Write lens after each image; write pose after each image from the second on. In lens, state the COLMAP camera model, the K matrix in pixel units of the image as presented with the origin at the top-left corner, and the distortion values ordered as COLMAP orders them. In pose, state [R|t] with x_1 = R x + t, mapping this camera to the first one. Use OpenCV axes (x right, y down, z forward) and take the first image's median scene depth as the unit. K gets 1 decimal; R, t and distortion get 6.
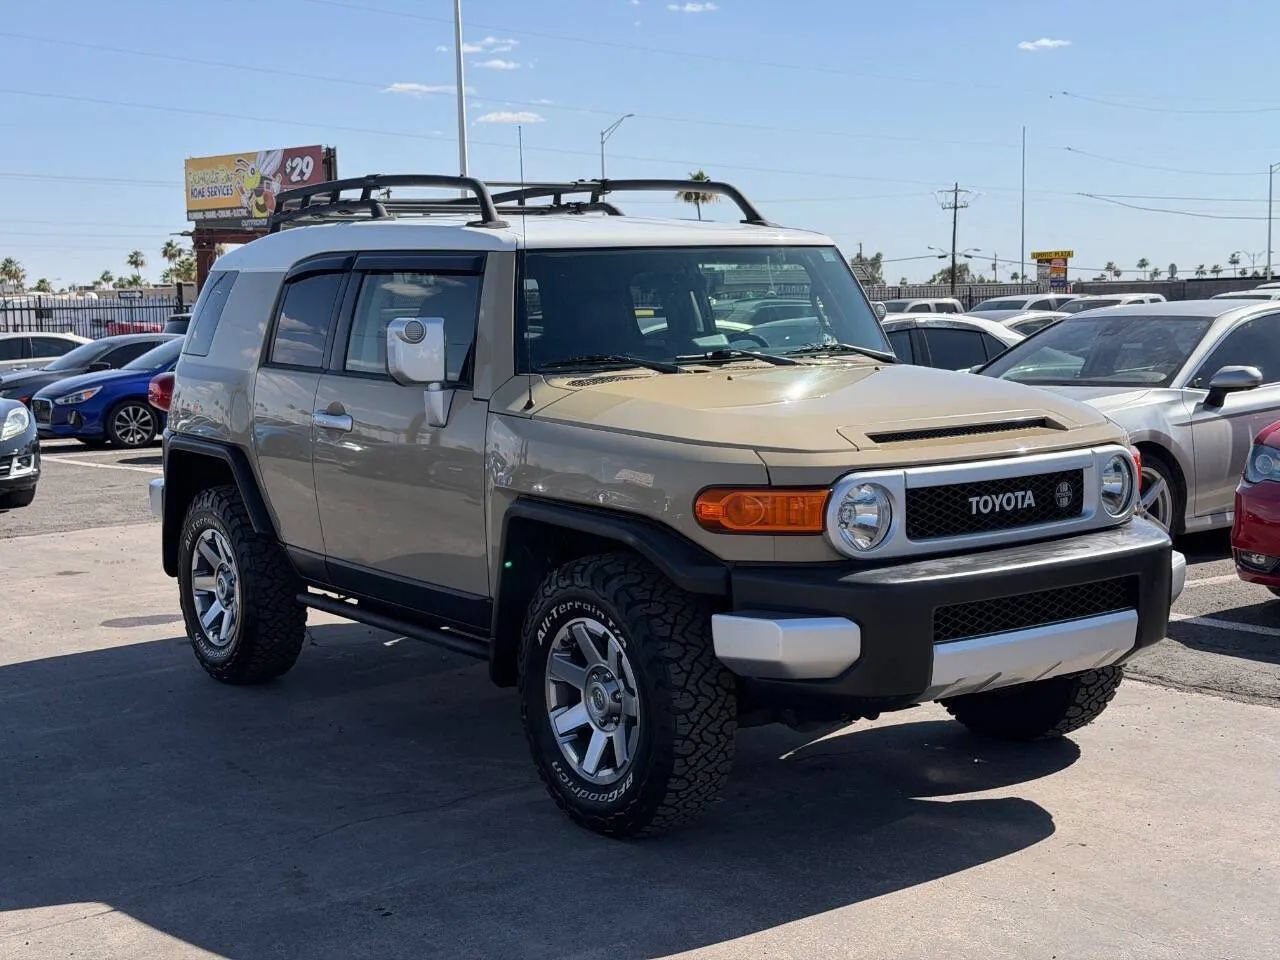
lens RADIAL K [[1784.6, 0, 644.2], [0, 1784.6, 483.2], [0, 0, 1]] dist [0.115530, 0.000000]
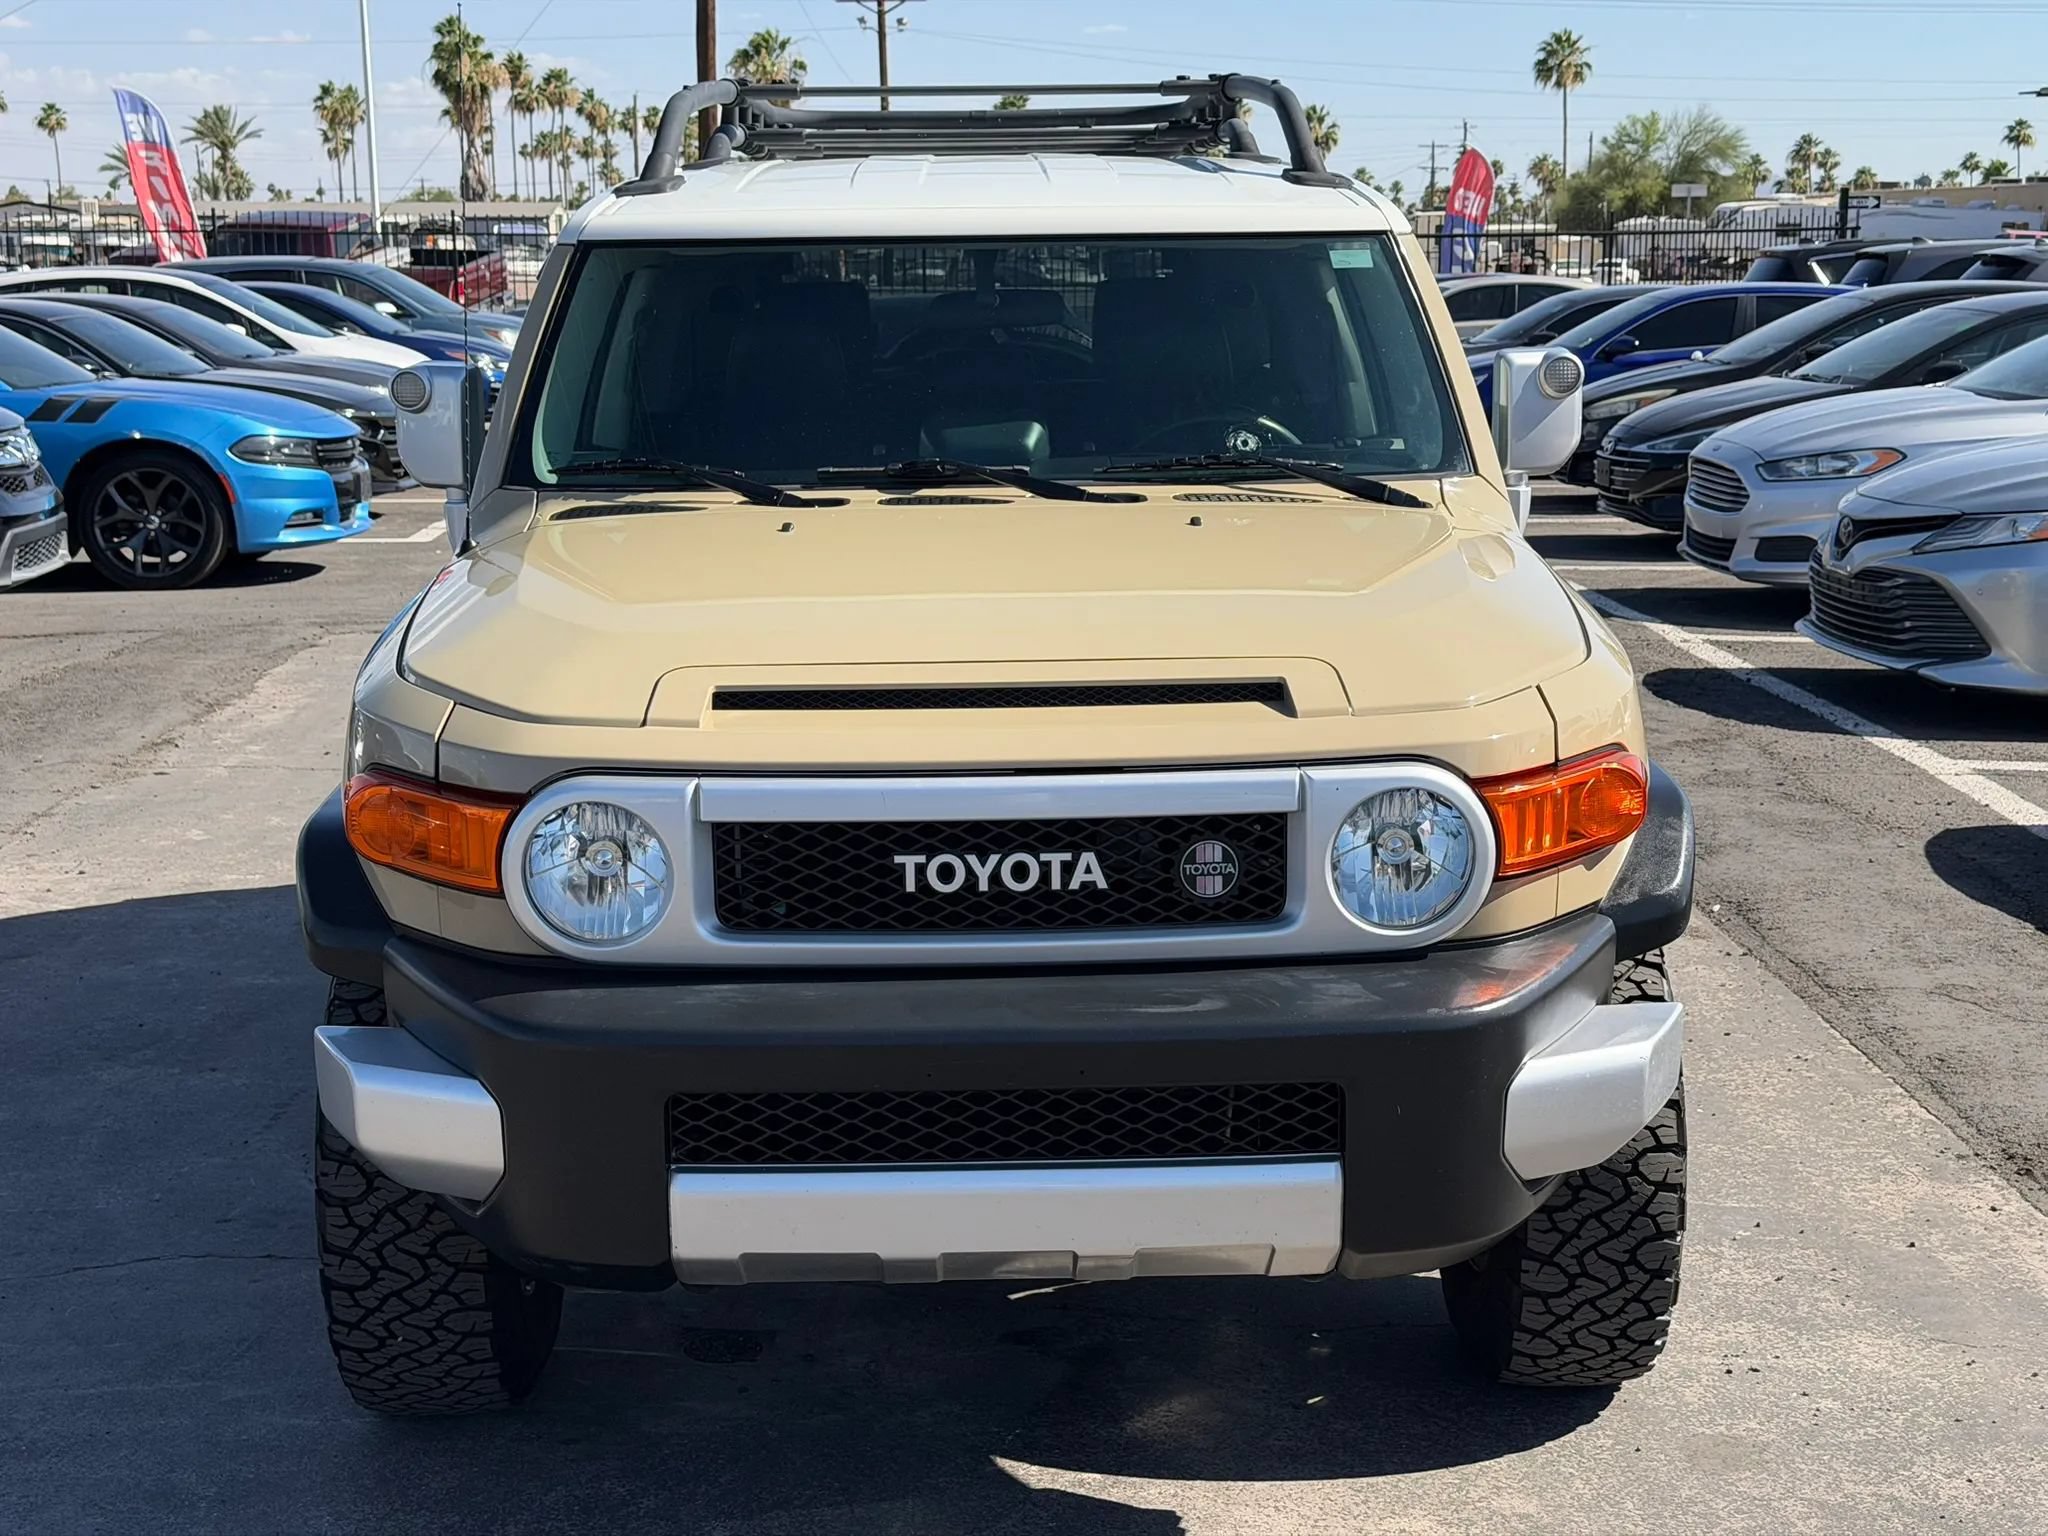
lens RADIAL K [[2855.4, 0, 1032.5], [0, 2855.4, 760.9], [0, 0, 1]] dist [0.115530, 0.000000]
pose [[0.826236, 0.120431, -0.550300, 0.540053], [-0.070557, 0.991312, 0.111008, -0.086991], [0.558888, -0.052892, 0.827555, 0.390580]]
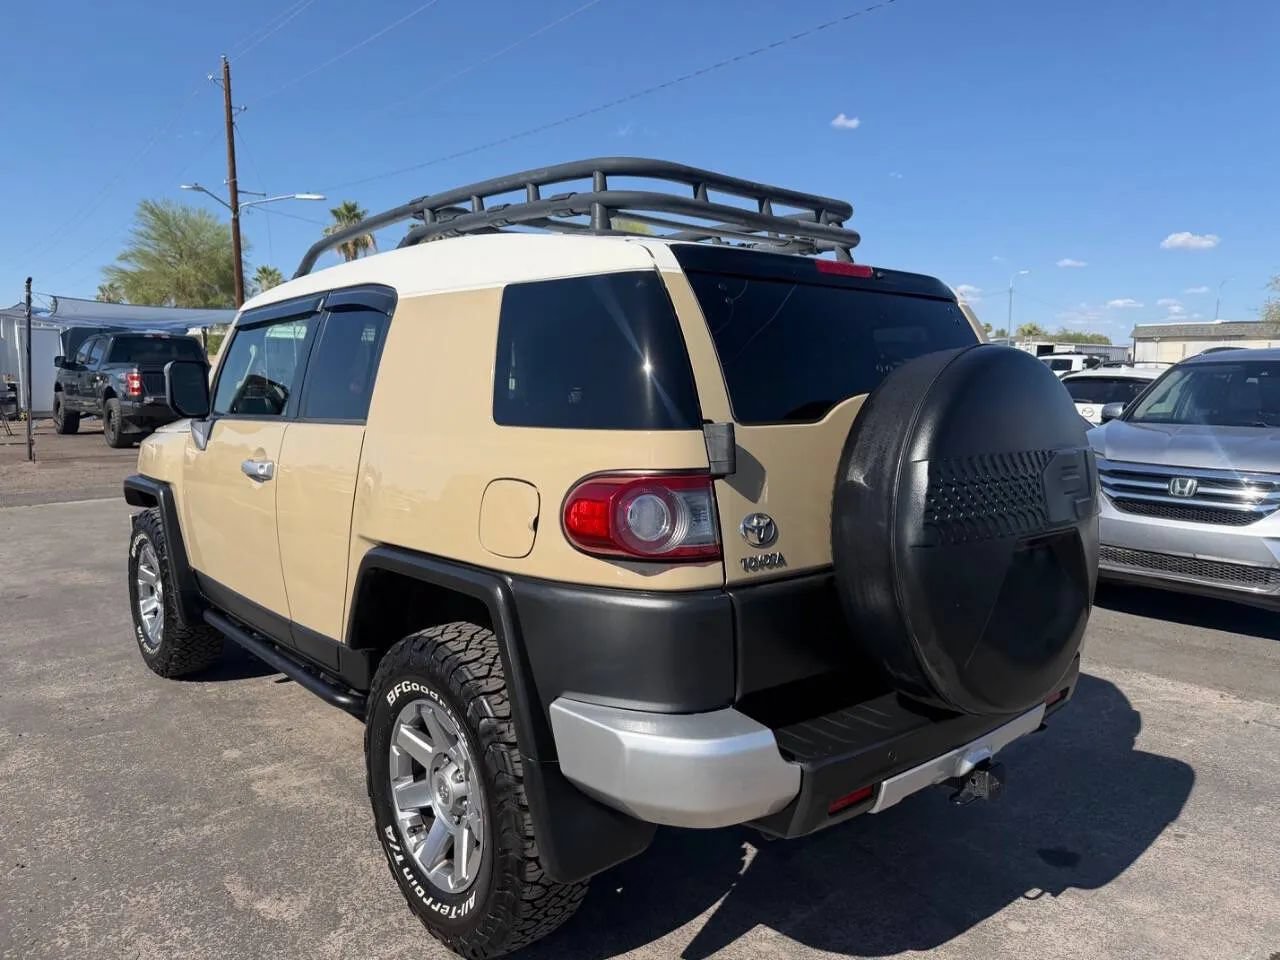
lens RADIAL K [[902.3, 0, 638.7], [0, 902.3, 480.1], [0, 0, 1]] dist [0.048841, -0.062744]
pose [[-0.994644, 0.029756, -0.098987, -0.101778], [0.007281, 0.975458, 0.220067, -0.185144], [0.103106, 0.218168, -0.970449, 1.931199]]
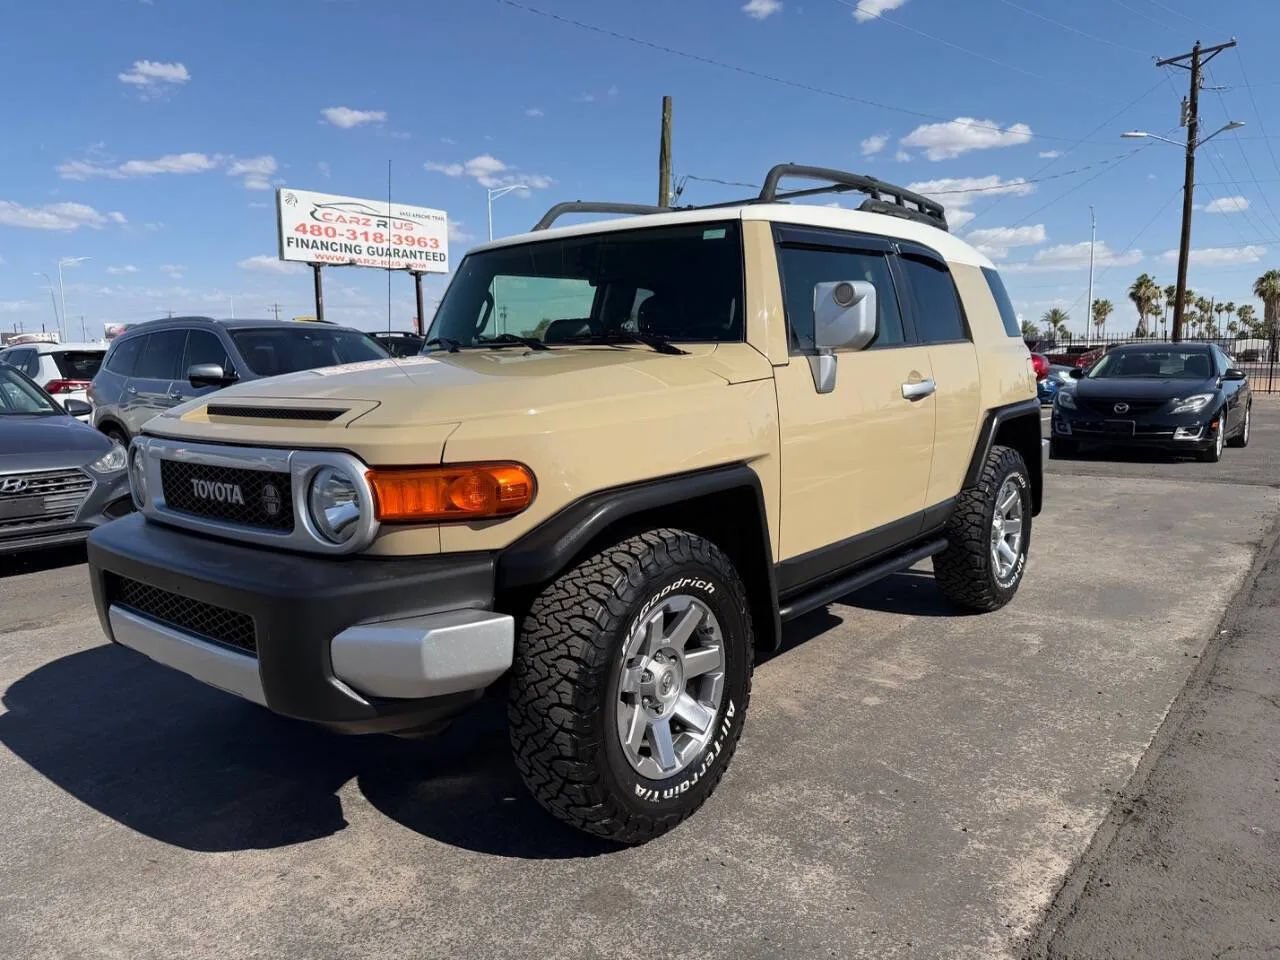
lens RADIAL K [[902.3, 0, 635.3], [0, 902.3, 481.7], [0, 0, 1]] dist [0.048841, -0.062744]
pose [[0.266121, 0.151643, -0.951937, 0.644849], [-0.093120, 0.986974, 0.131192, -0.069433], [0.959431, 0.053732, 0.276775, 0.988403]]
